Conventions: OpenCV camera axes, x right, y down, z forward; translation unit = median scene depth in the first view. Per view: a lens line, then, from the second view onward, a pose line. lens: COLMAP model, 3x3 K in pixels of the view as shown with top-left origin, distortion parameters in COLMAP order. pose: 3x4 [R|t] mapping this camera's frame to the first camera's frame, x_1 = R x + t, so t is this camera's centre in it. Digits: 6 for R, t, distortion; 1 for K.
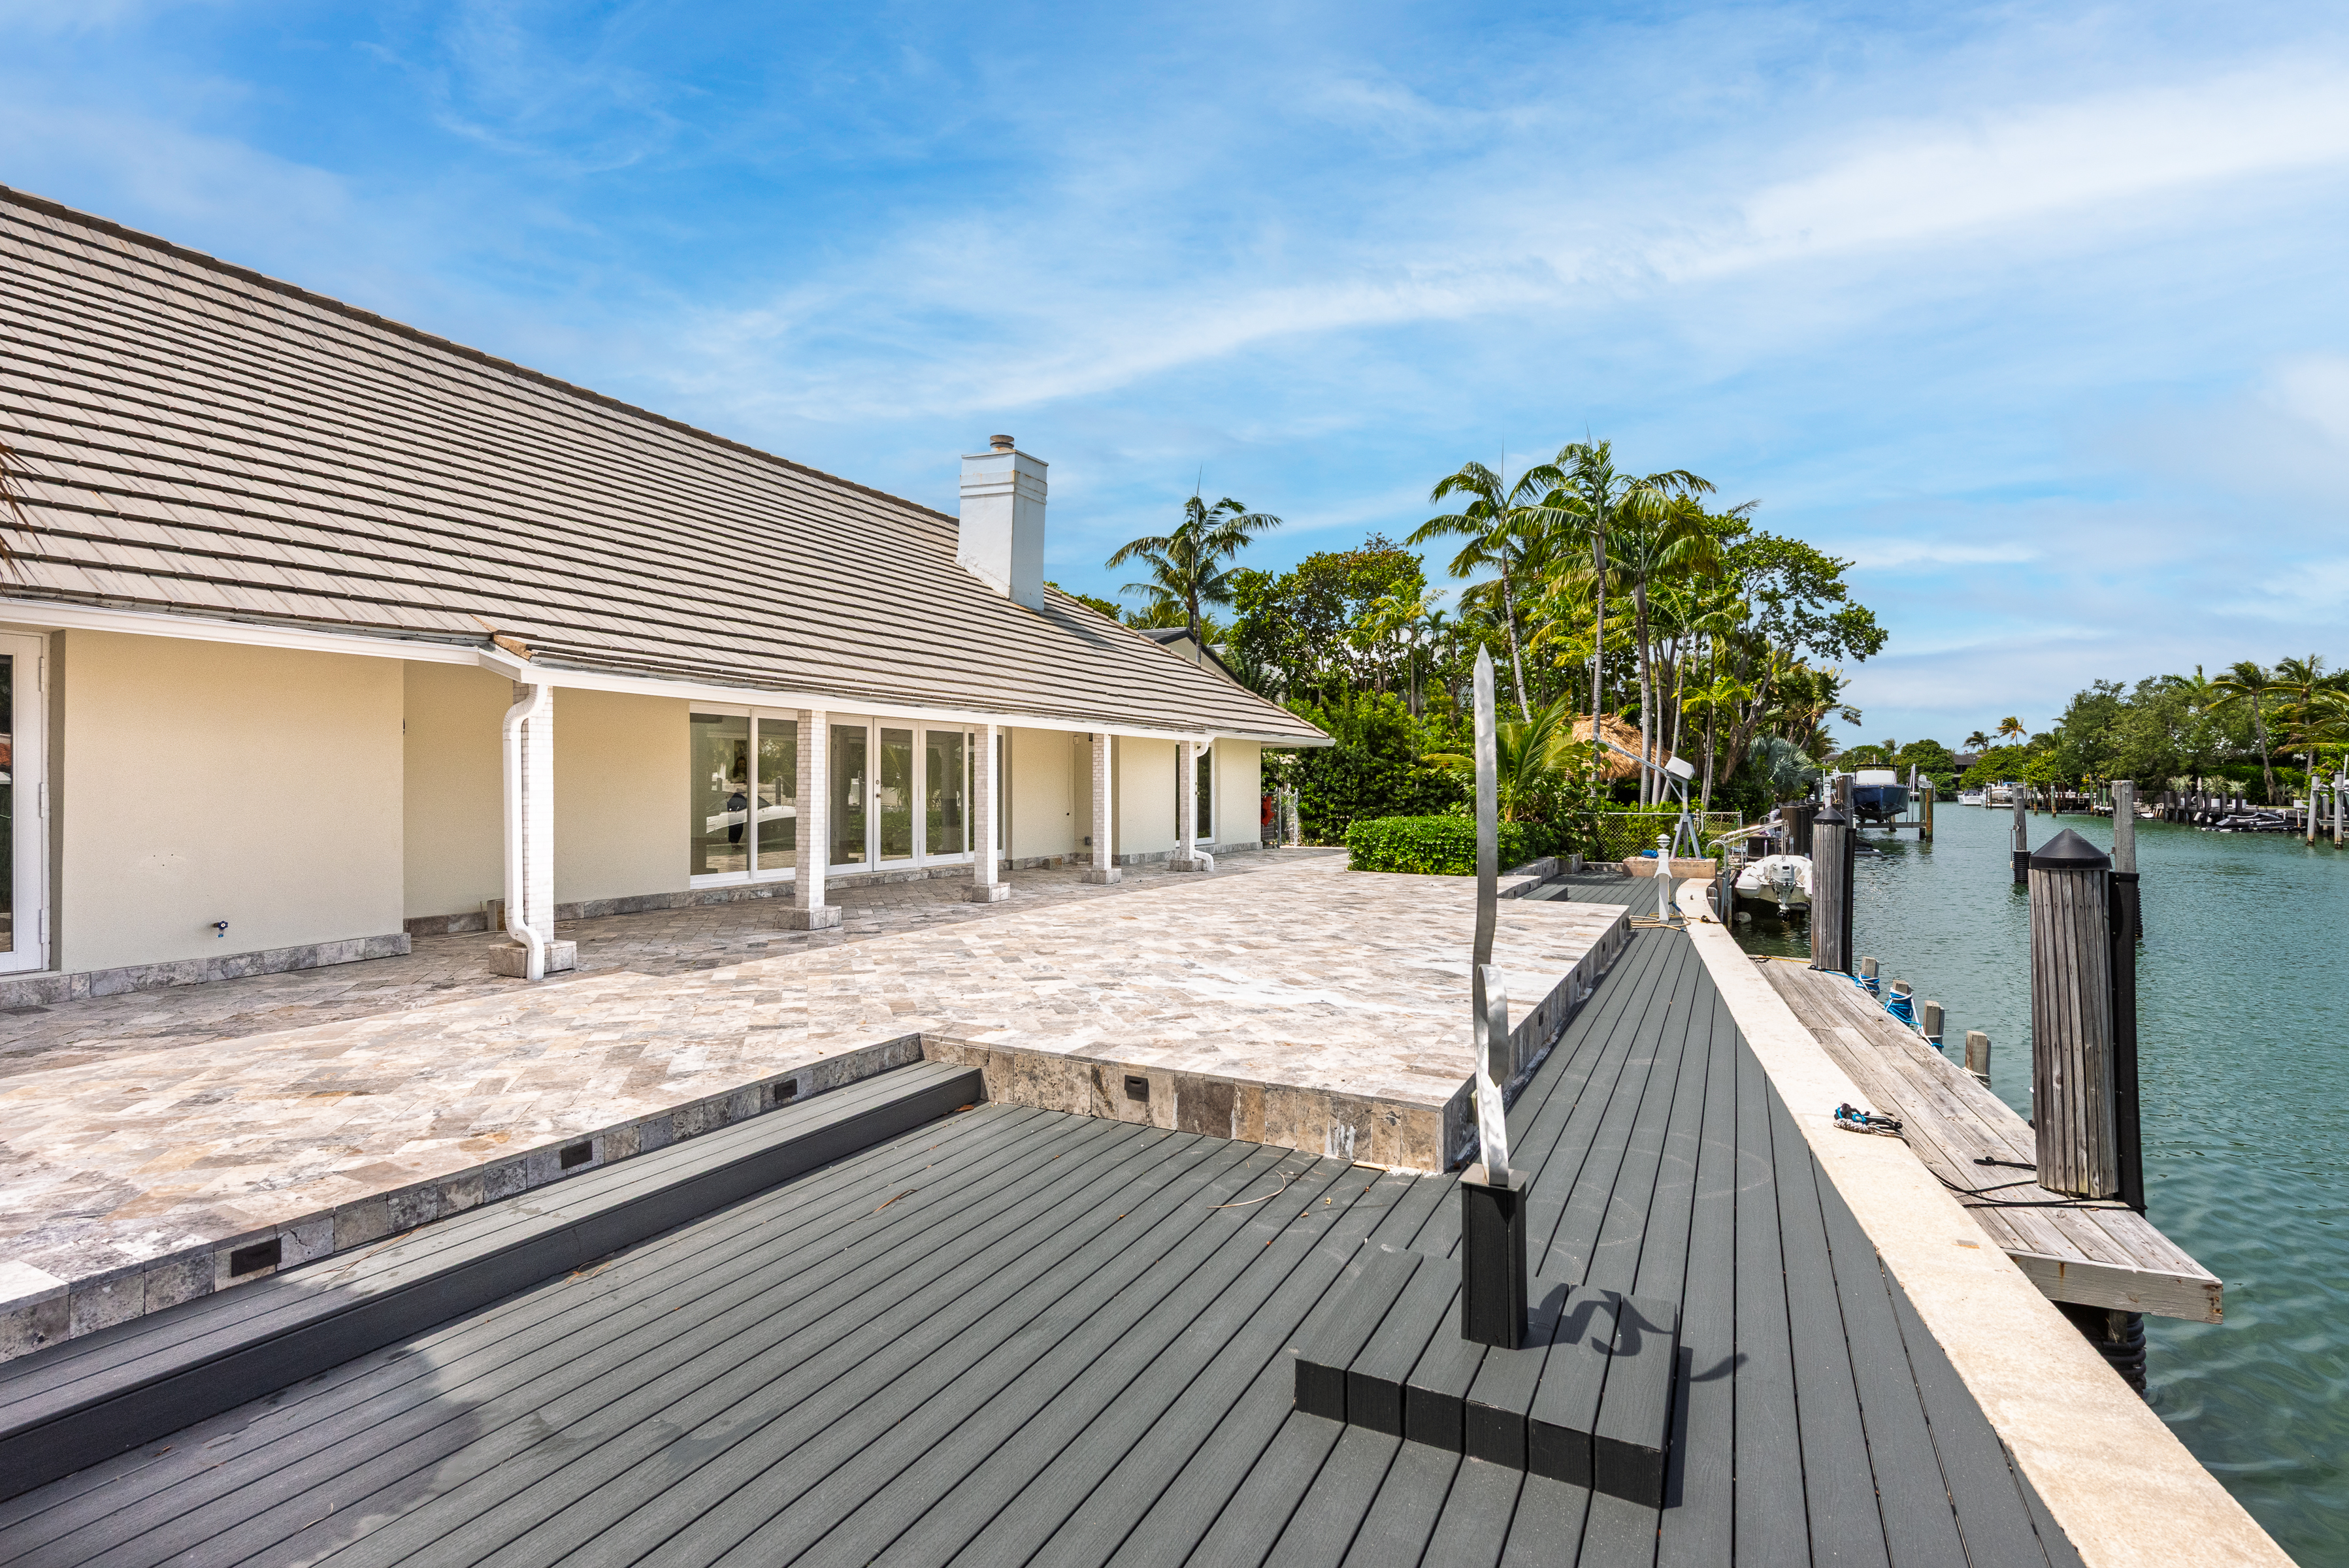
lens RADIAL K [[1132.2, 0, 1120.6], [0, 1132.2, 769.5], [0, 0, 1]] dist [0.035179, -0.022835]
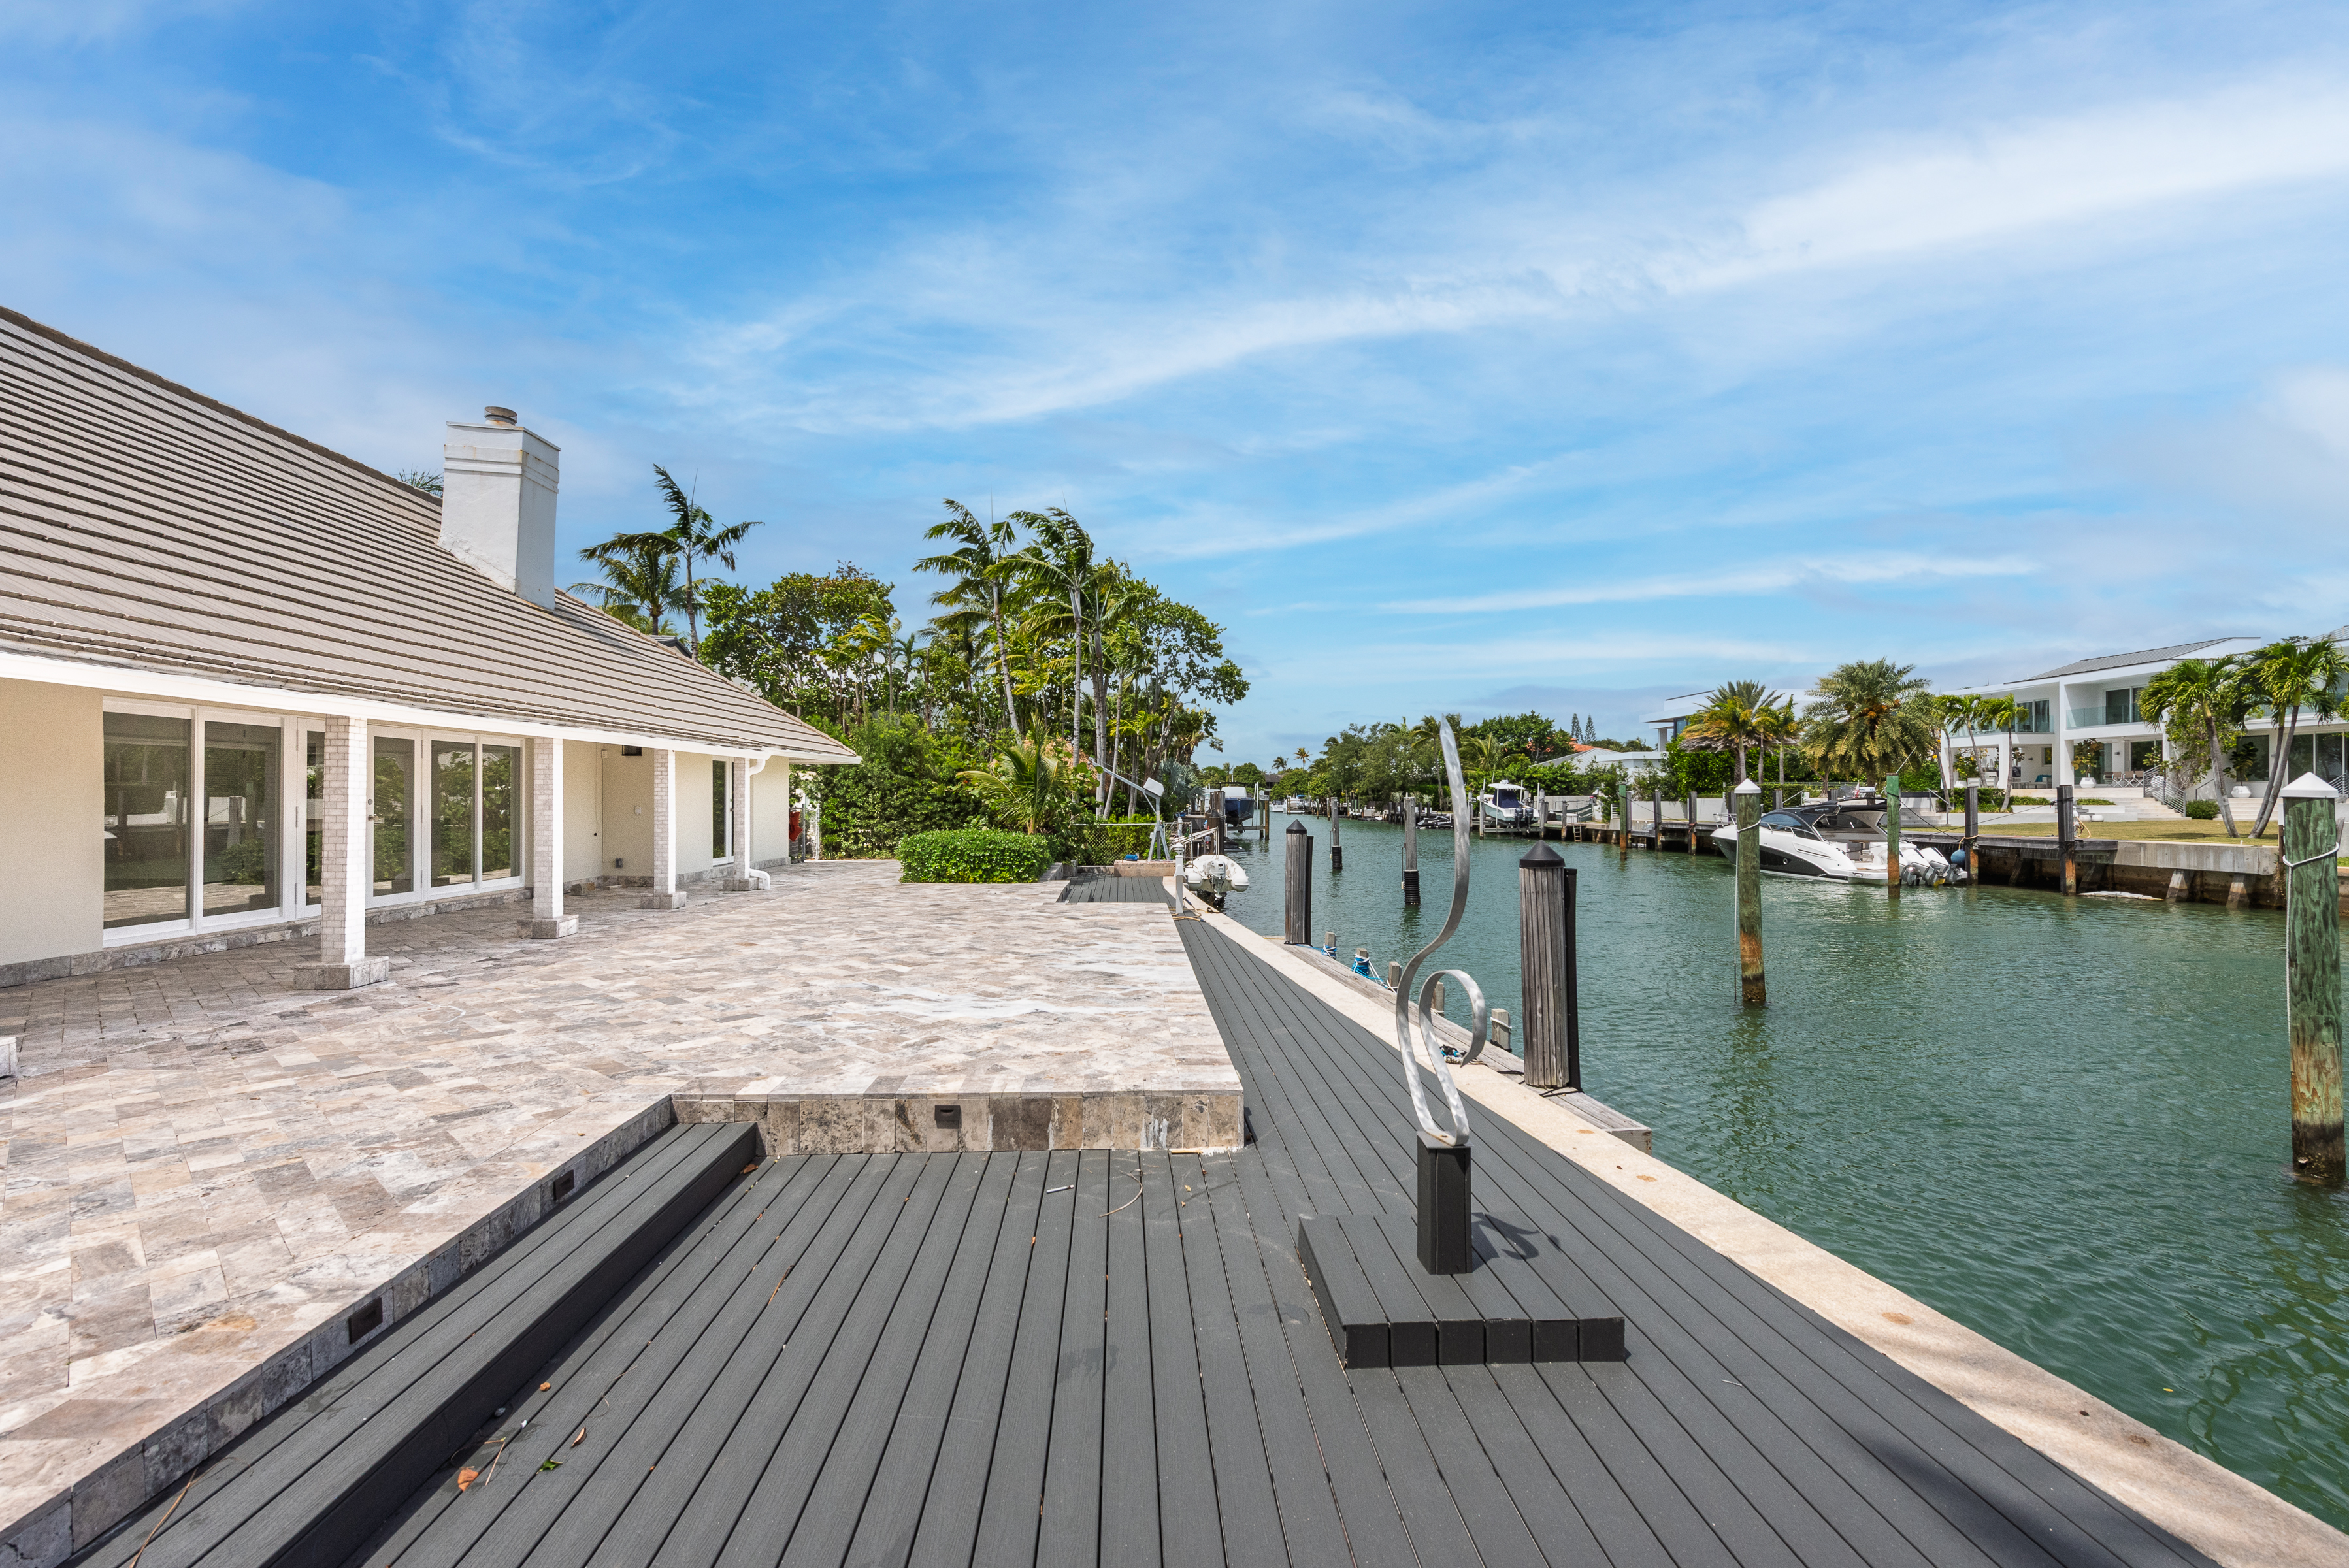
lens RADIAL K [[1042.0, 0, 1174.5], [0, 1042.0, 784.0], [0, 0, 1]] dist [0.014248, -0.005774]
pose [[0.853912, 0.007166, 0.520368, -0.159509], [-0.008027, 0.999968, -0.000598, -0.008902], [-0.520356, -0.003666, 0.853942, 0.054147]]
